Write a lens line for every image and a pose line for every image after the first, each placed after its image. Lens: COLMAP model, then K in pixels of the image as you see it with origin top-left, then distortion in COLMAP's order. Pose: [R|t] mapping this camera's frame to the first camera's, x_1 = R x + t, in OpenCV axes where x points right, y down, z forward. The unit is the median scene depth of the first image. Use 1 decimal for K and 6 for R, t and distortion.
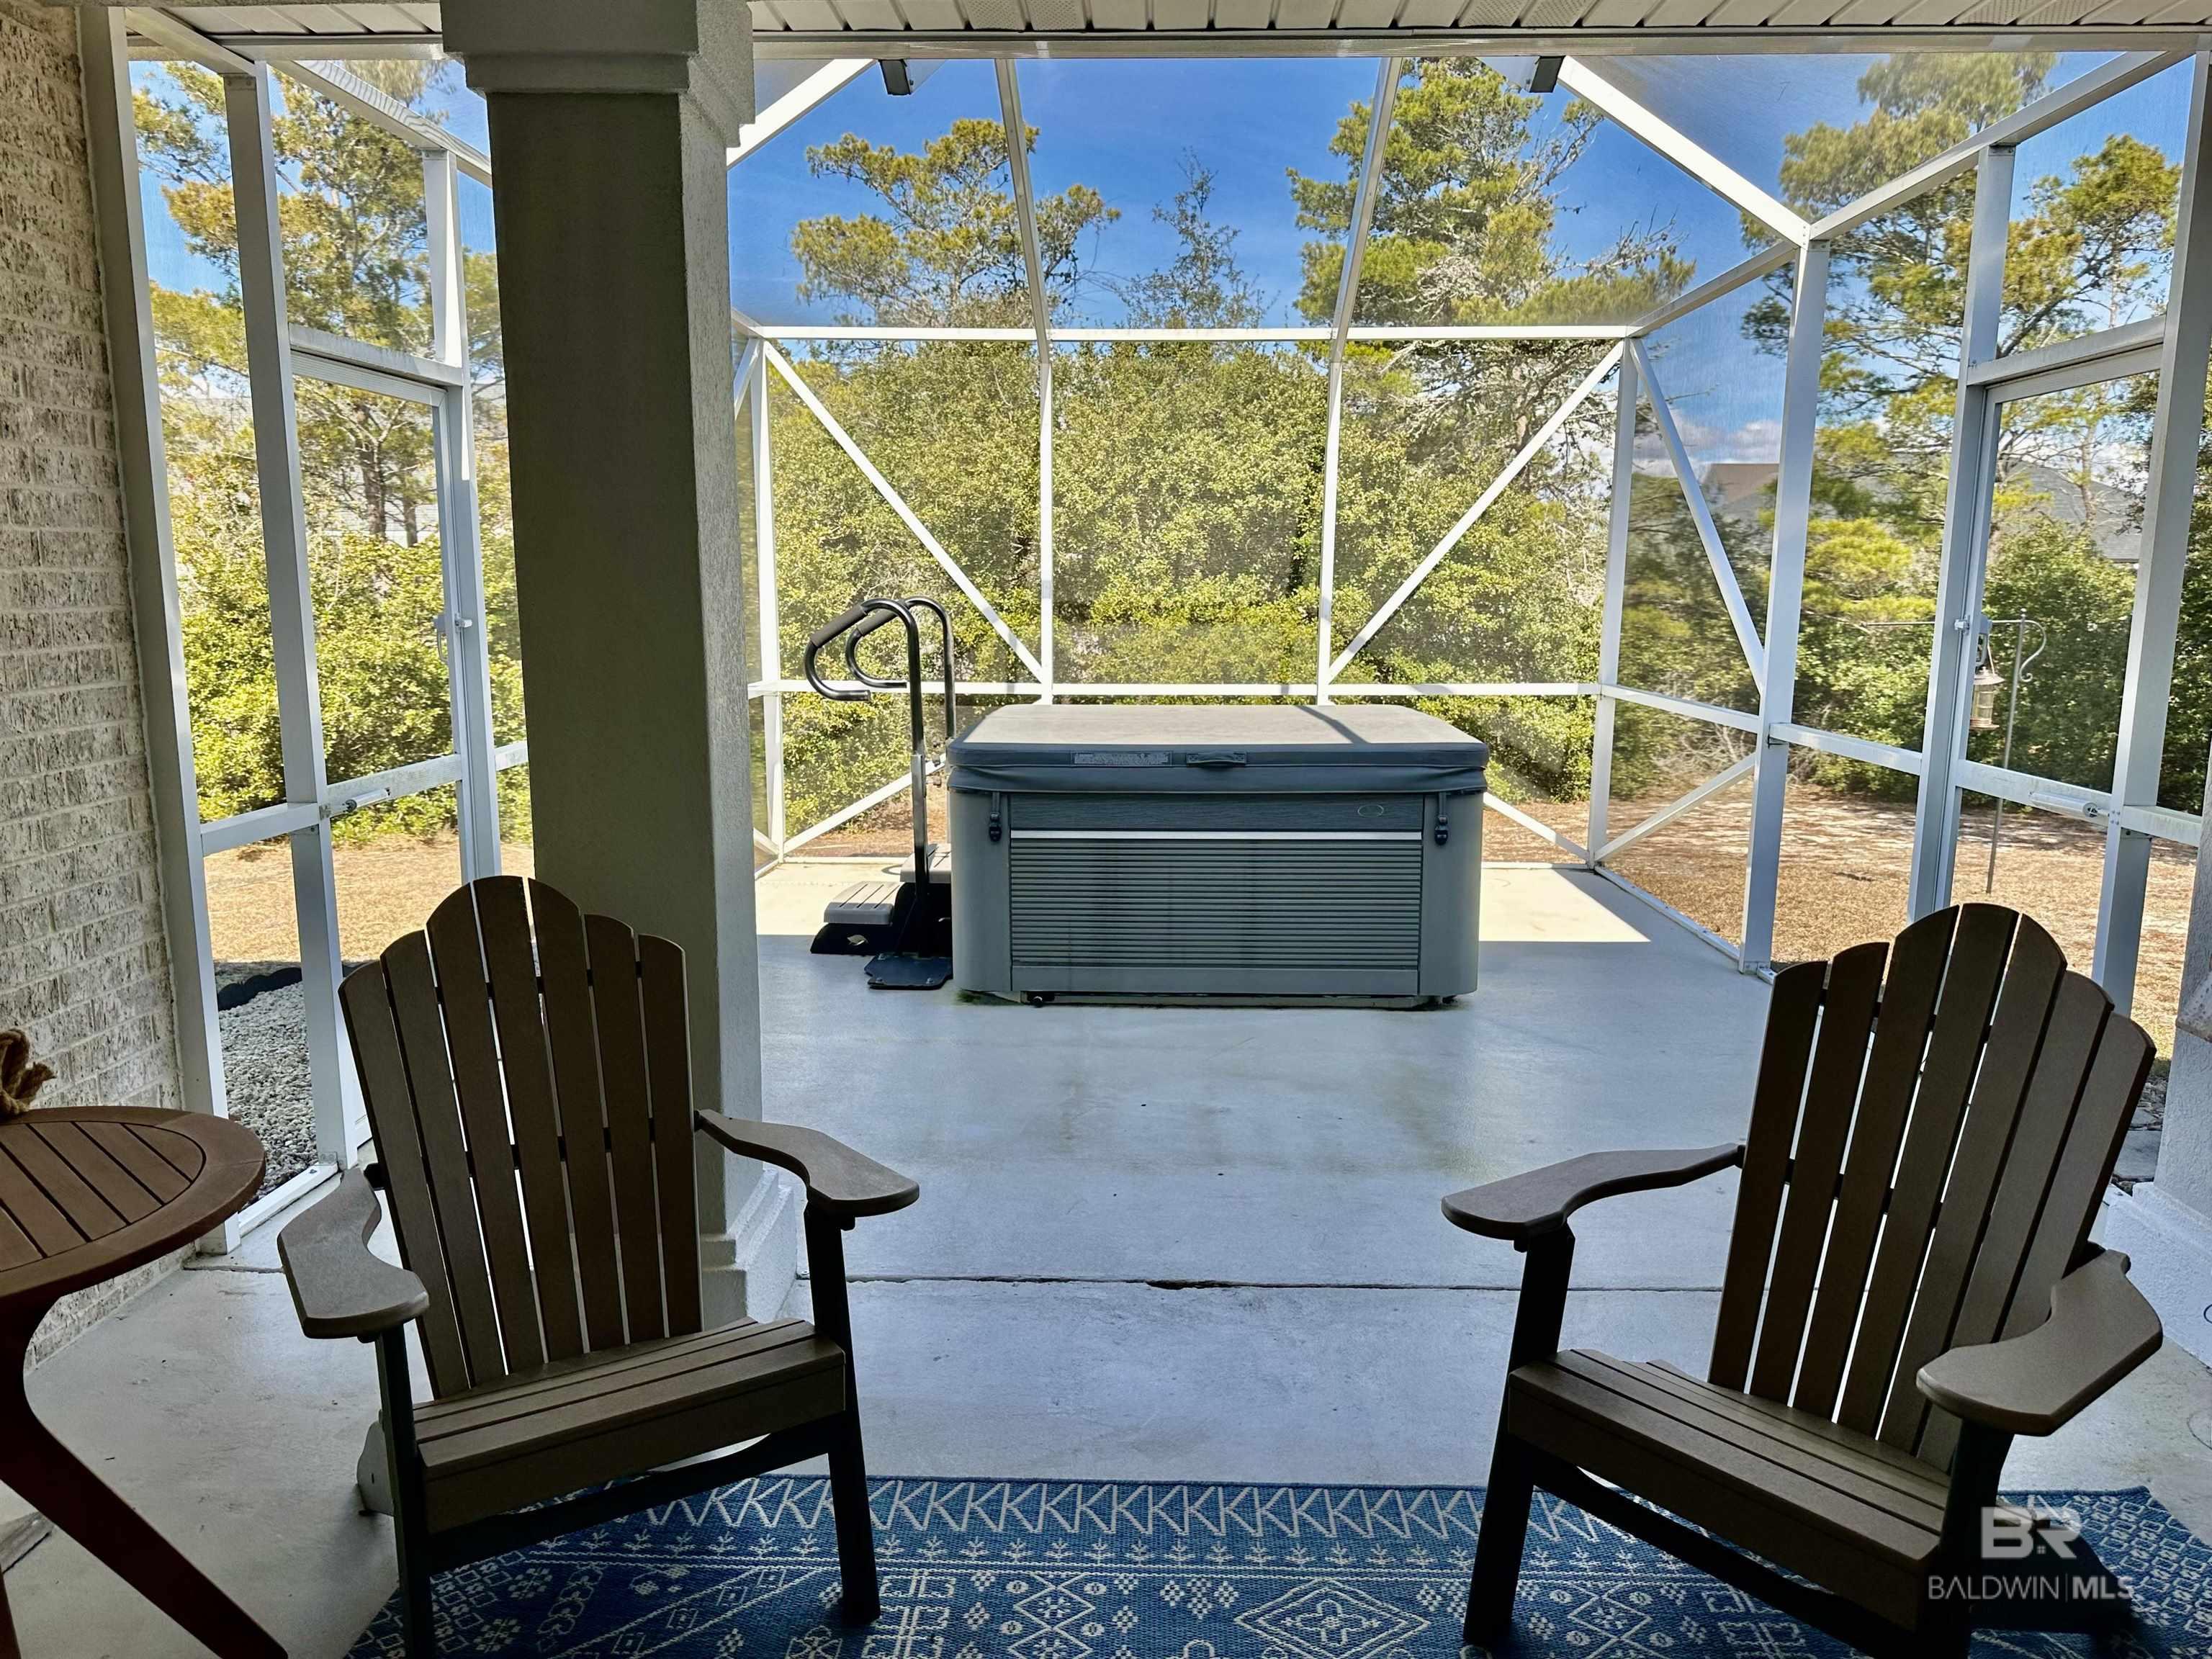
lens RADIAL K [[1551.3, 0, 1108.0], [0, 1551.3, 837.9], [0, 0, 1]] dist [-0.007001, -0.001163]
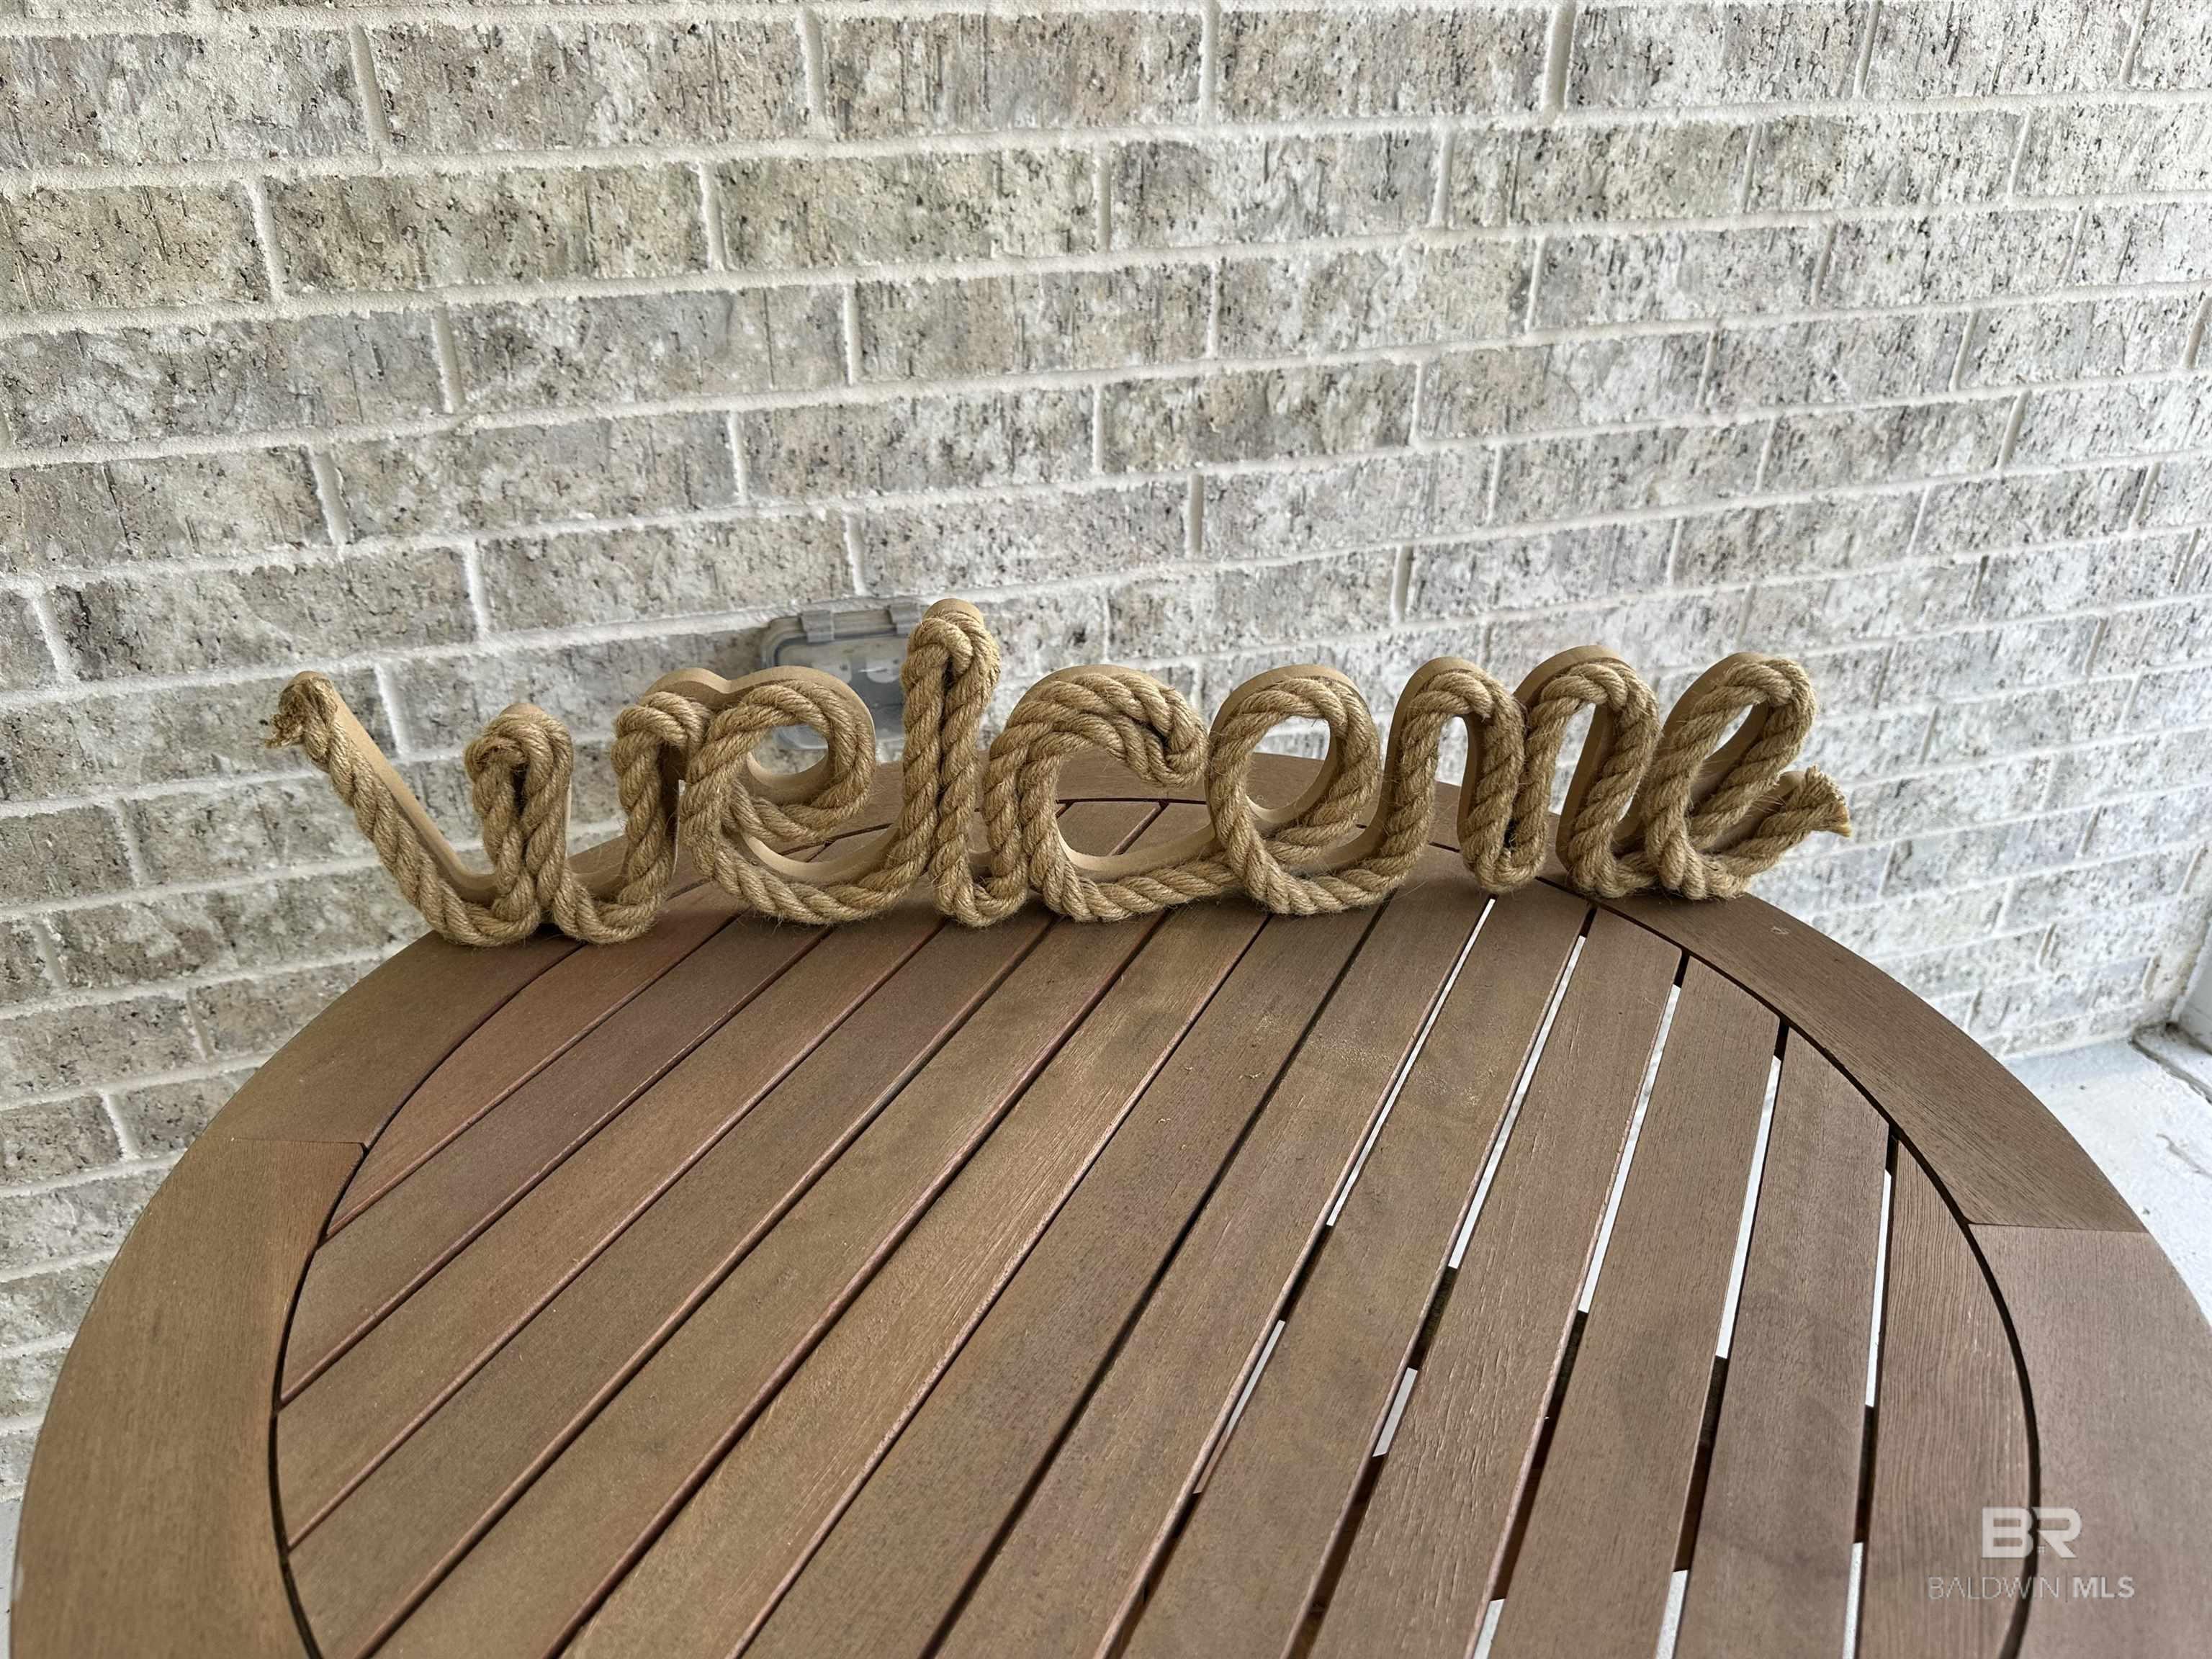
lens RADIAL K [[1551.3, 0, 1103.7], [0, 1551.3, 830.1], [0, 0, 1]] dist [-0.007001, -0.001163]
pose [[0.307154, 0.472252, -0.826217, -0.433866], [-0.154269, 0.881411, 0.446448, 0.033358], [0.939073, -0.009669, 0.343583, 0.696441]]
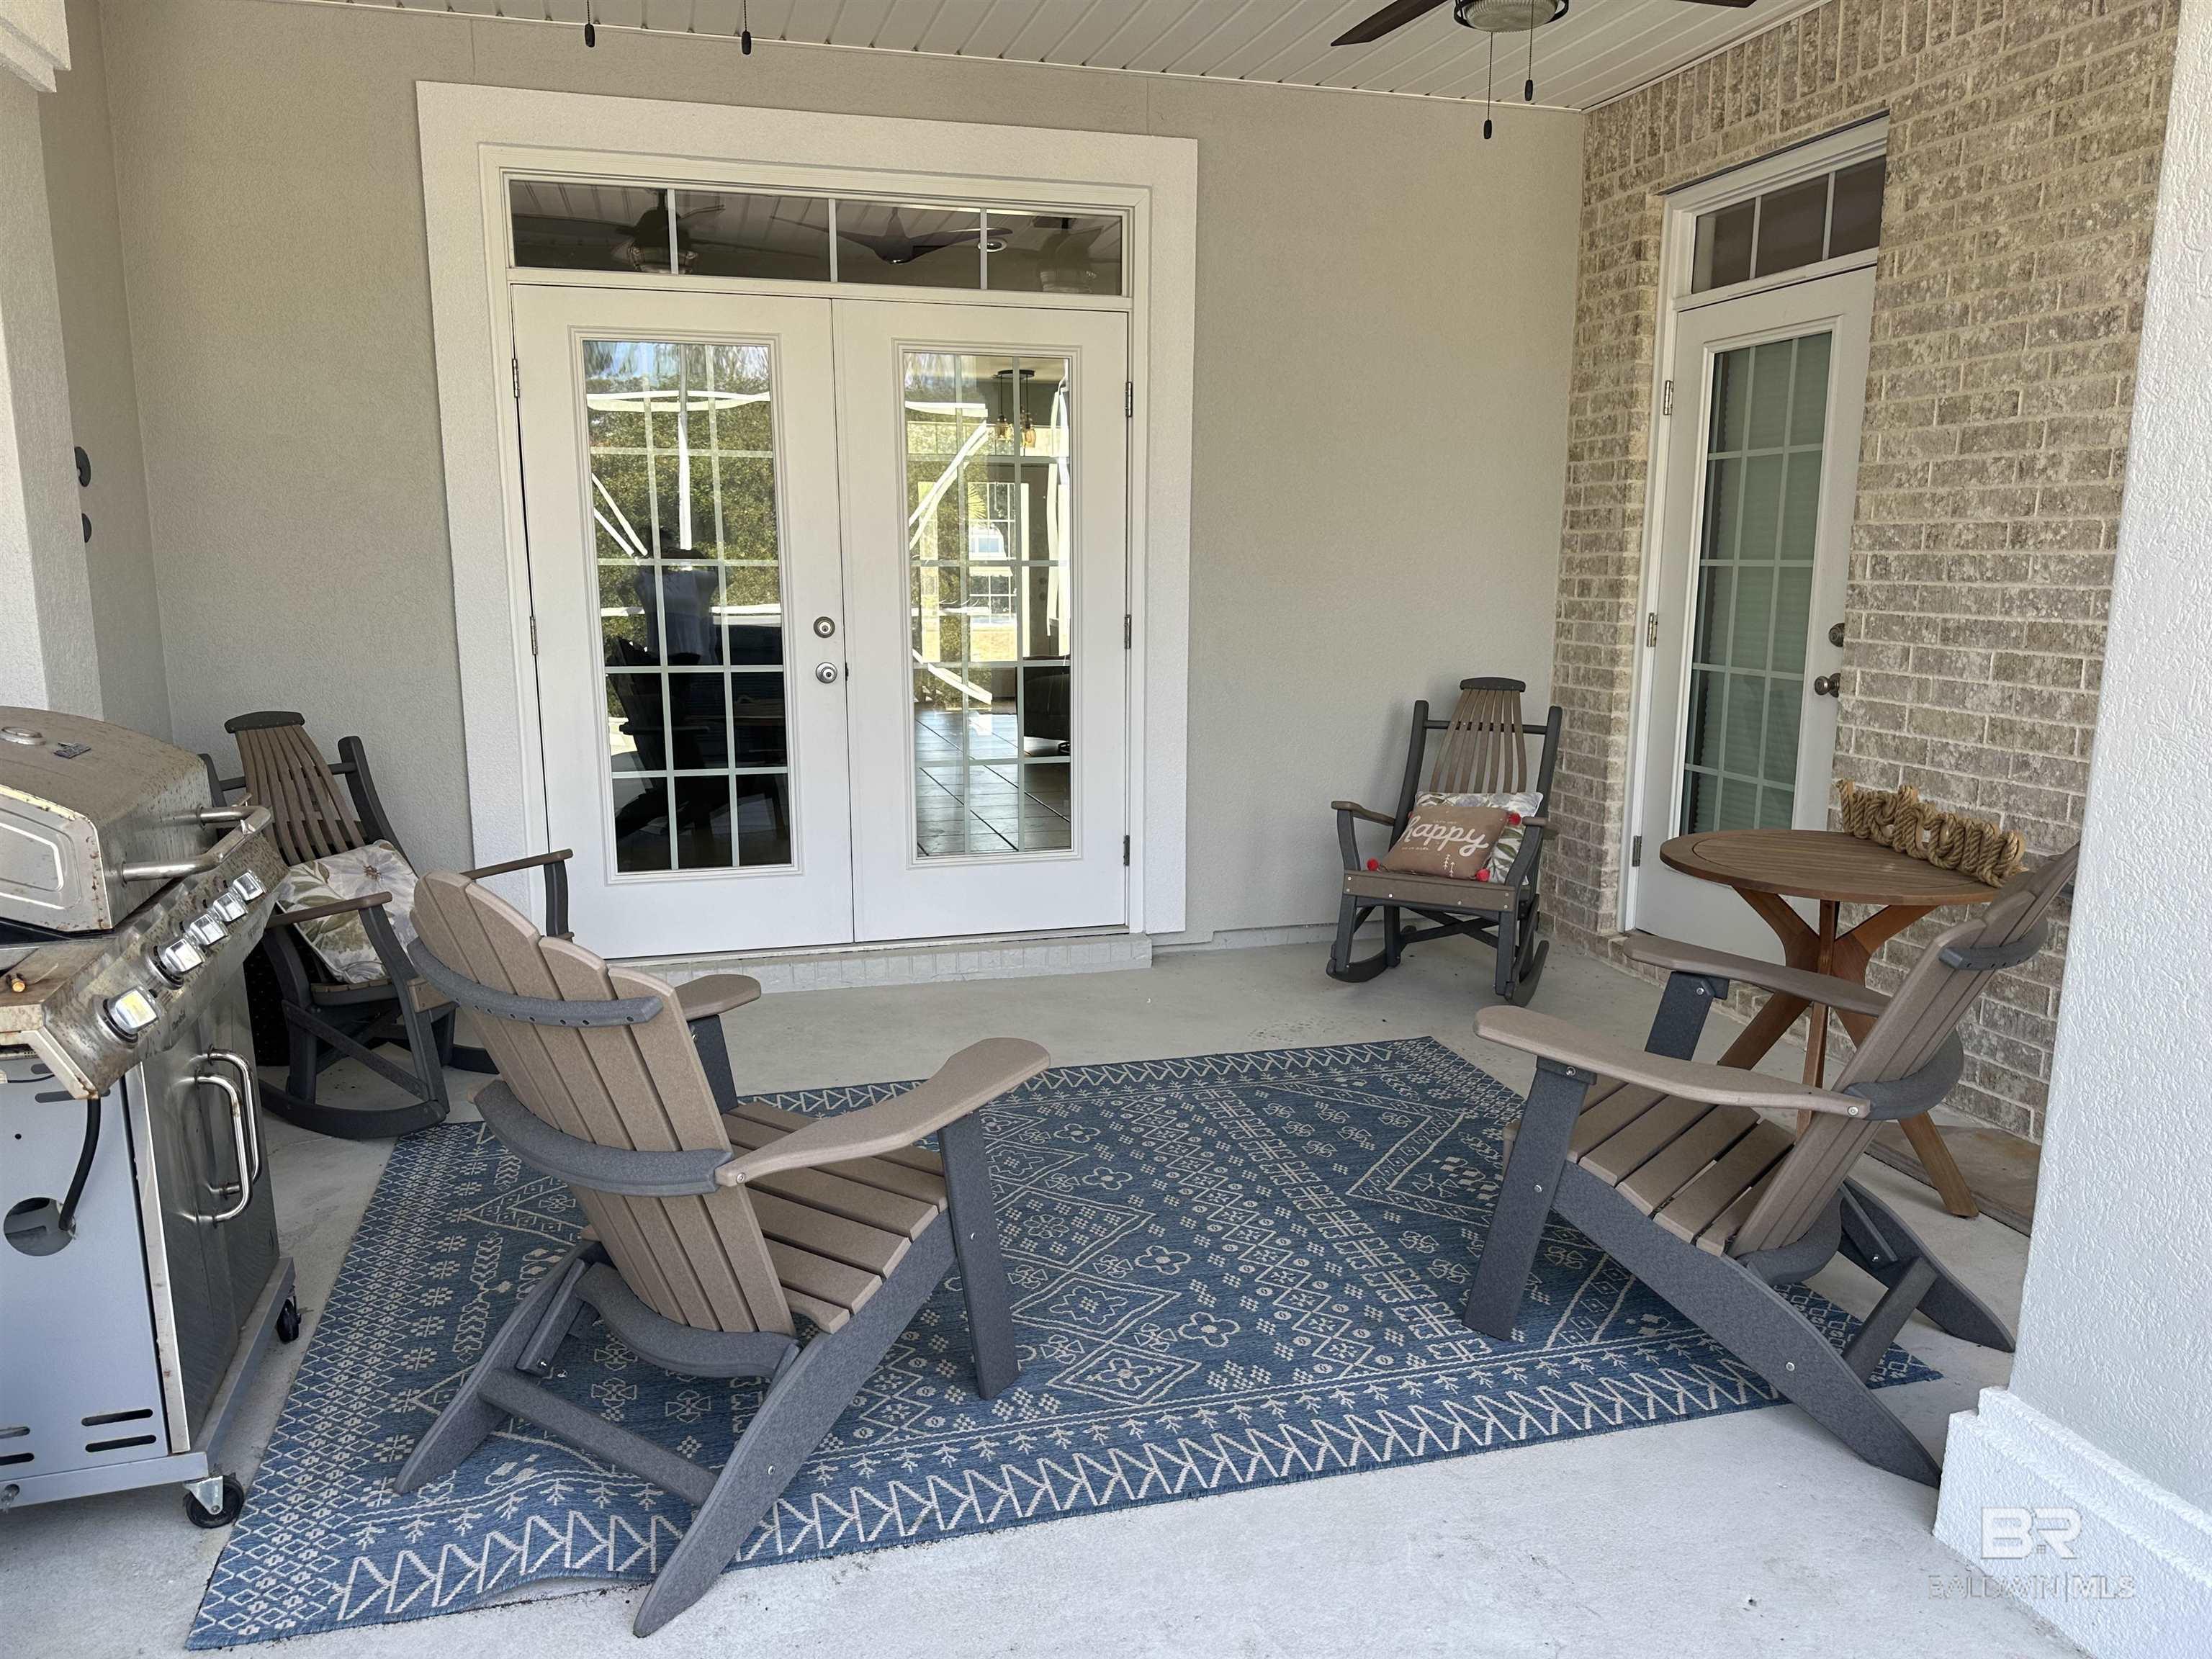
lens RADIAL K [[1551.3, 0, 1105.3], [0, 1551.3, 834.4], [0, 0, 1]] dist [-0.007001, -0.001163]
pose [[-0.954269, 0.050746, -0.294612, 0.473521], [-0.052854, 0.941324, 0.333340, -0.280515], [0.294241, 0.333668, -0.895594, 1.856941]]
